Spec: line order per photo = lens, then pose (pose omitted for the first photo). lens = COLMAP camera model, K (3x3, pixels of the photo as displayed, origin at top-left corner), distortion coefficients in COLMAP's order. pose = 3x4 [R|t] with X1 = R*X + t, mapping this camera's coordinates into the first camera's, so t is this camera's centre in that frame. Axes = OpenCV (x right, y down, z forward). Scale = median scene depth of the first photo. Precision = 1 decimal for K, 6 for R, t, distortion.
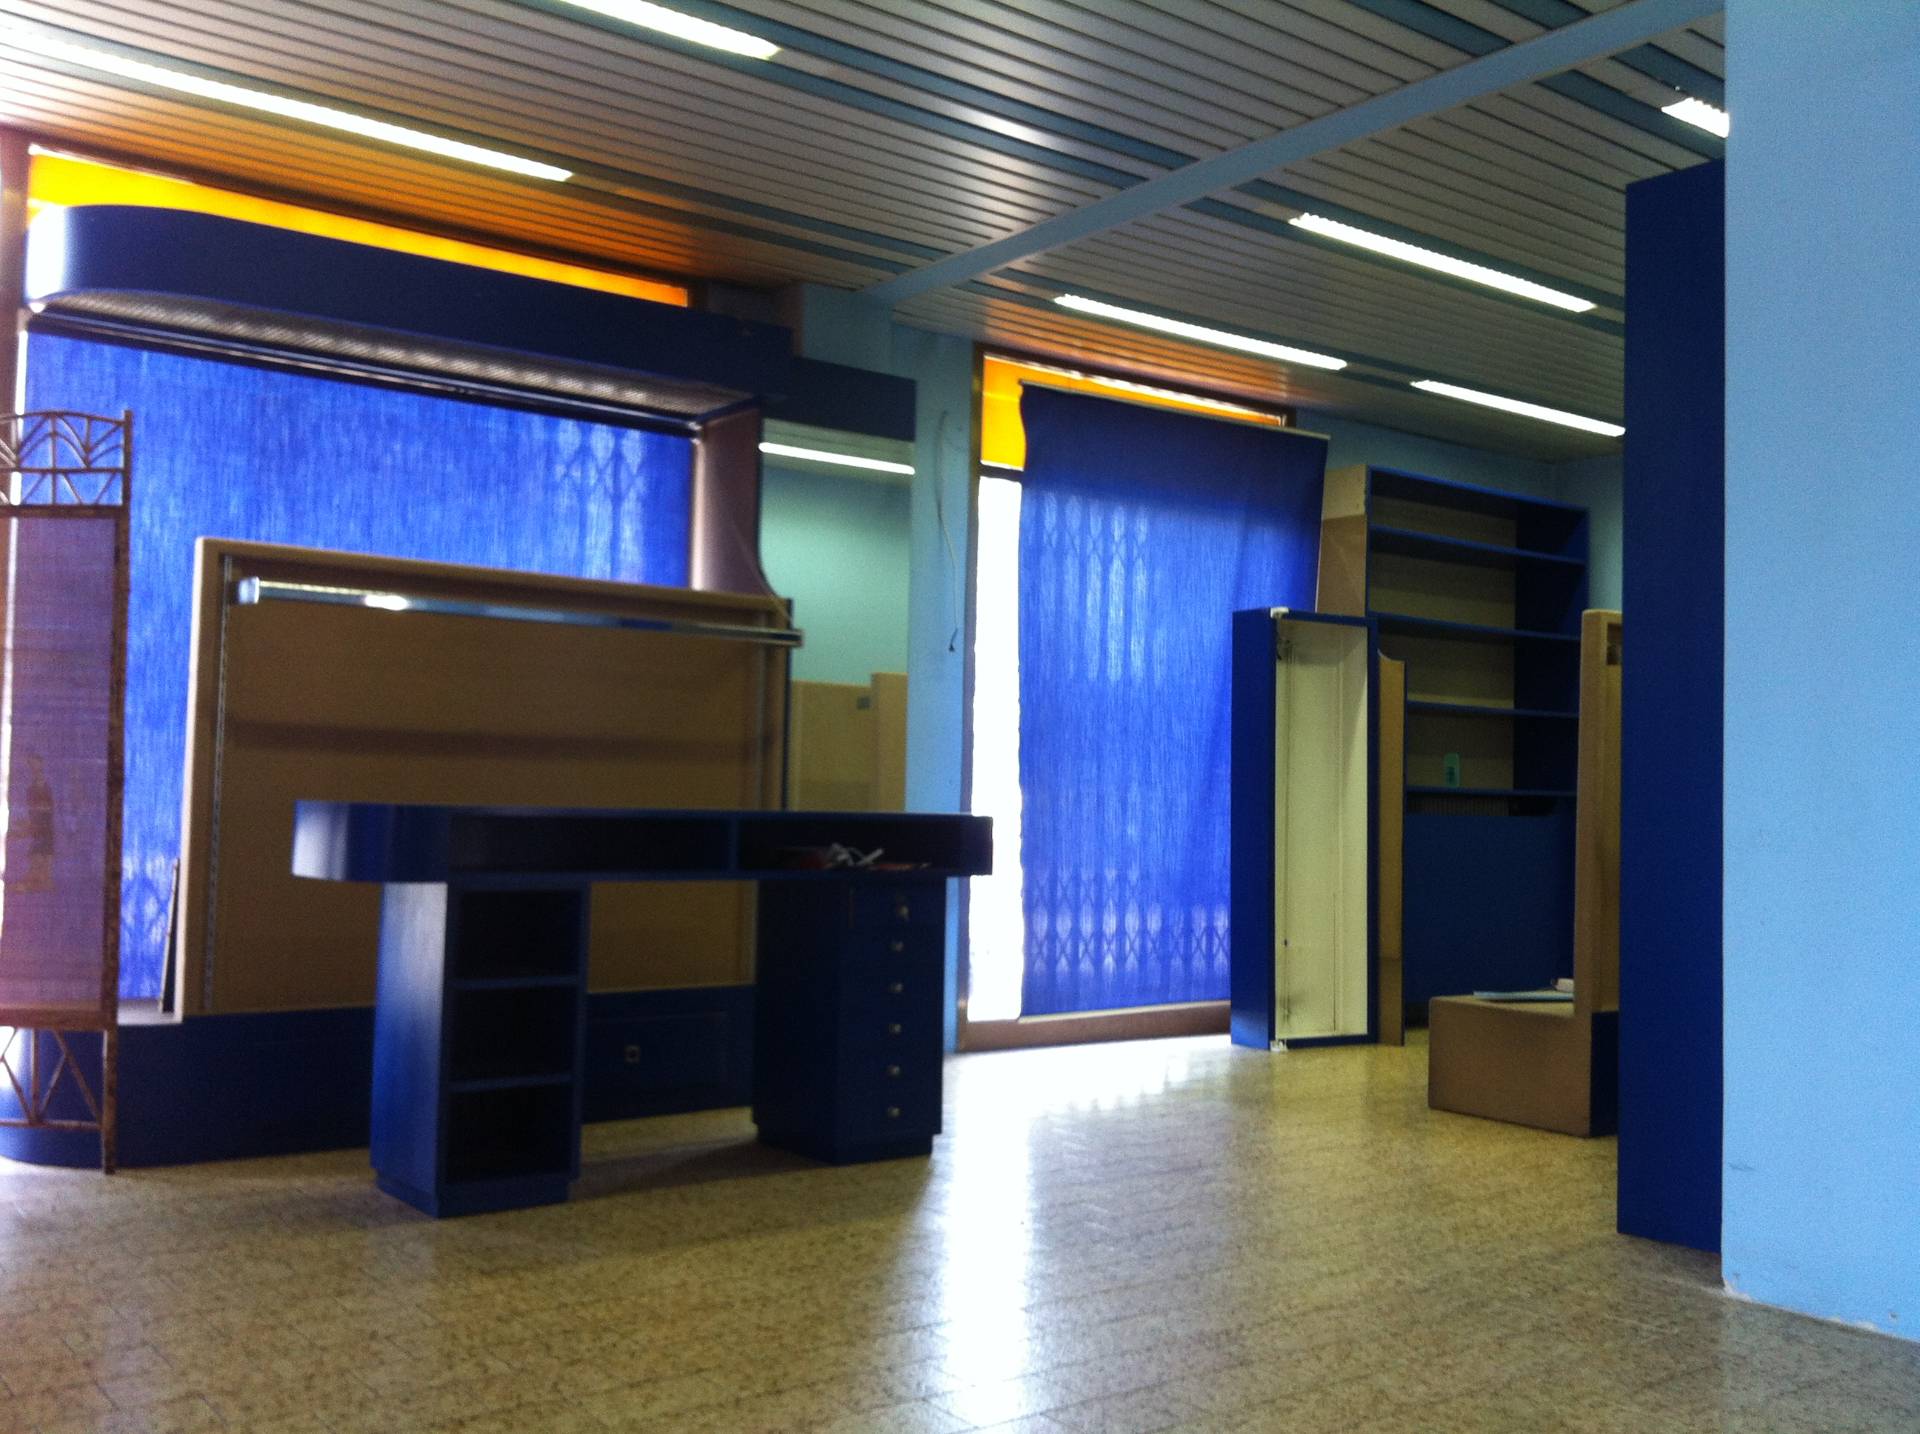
lens RADIAL K [[1825.8, 0, 914.3], [0, 1825.8, 724.8], [0, 0, 1]] dist [0.136717, -0.353291]
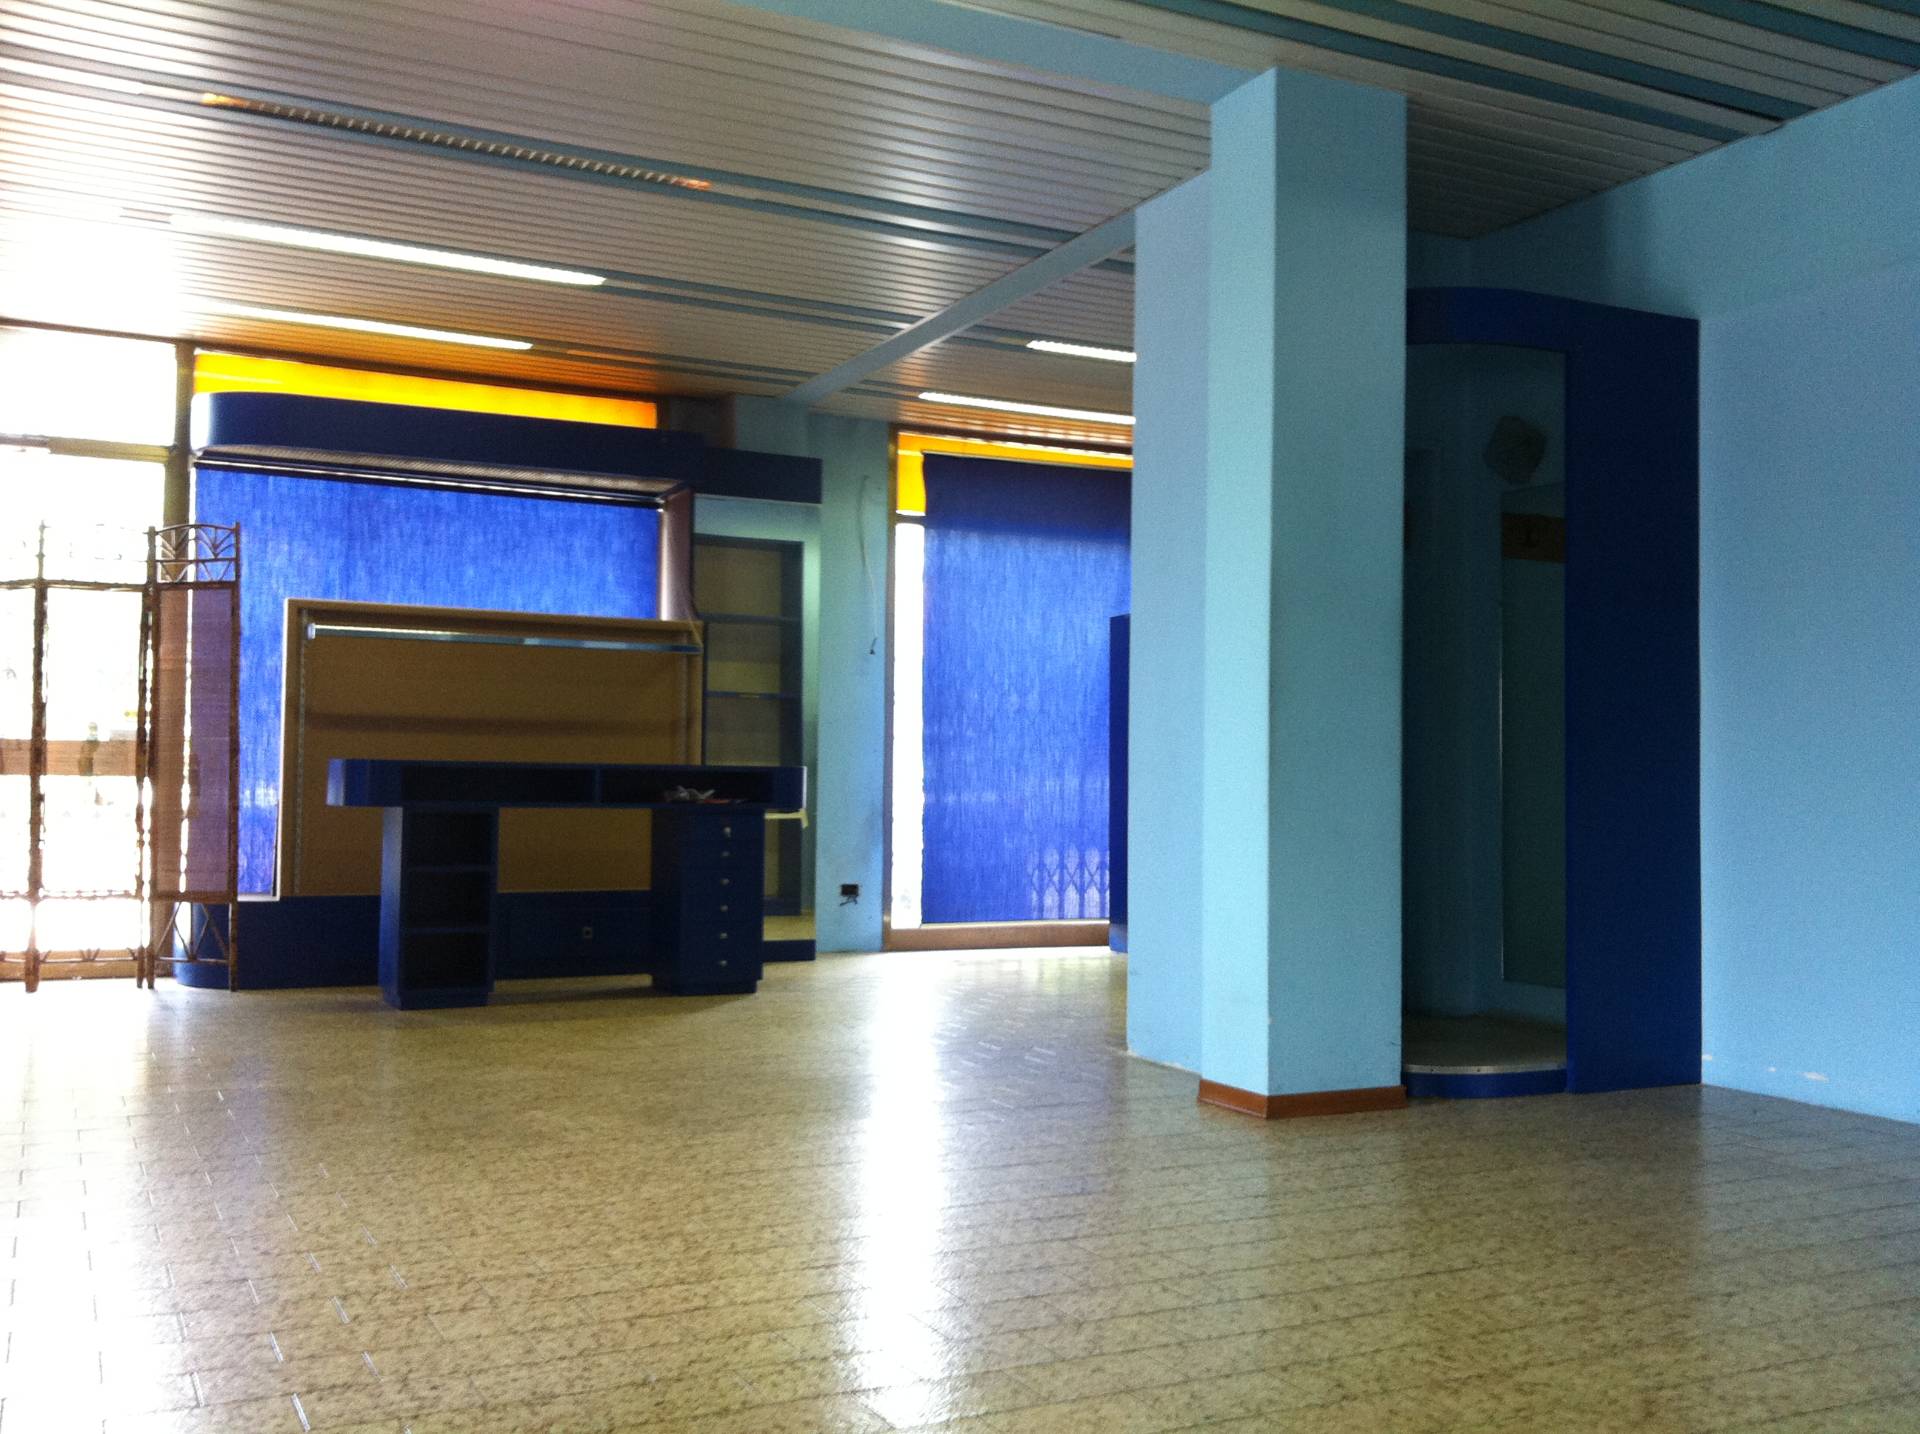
lens RADIAL K [[1825.8, 0, 914.3], [0, 1825.8, 724.8], [0, 0, 1]] dist [0.136717, -0.353291]
pose [[0.980844, -0.018258, -0.193937, 0.396221], [0.018677, 0.999826, 0.000332, 0.015642], [0.193897, -0.003948, 0.981014, -0.402496]]
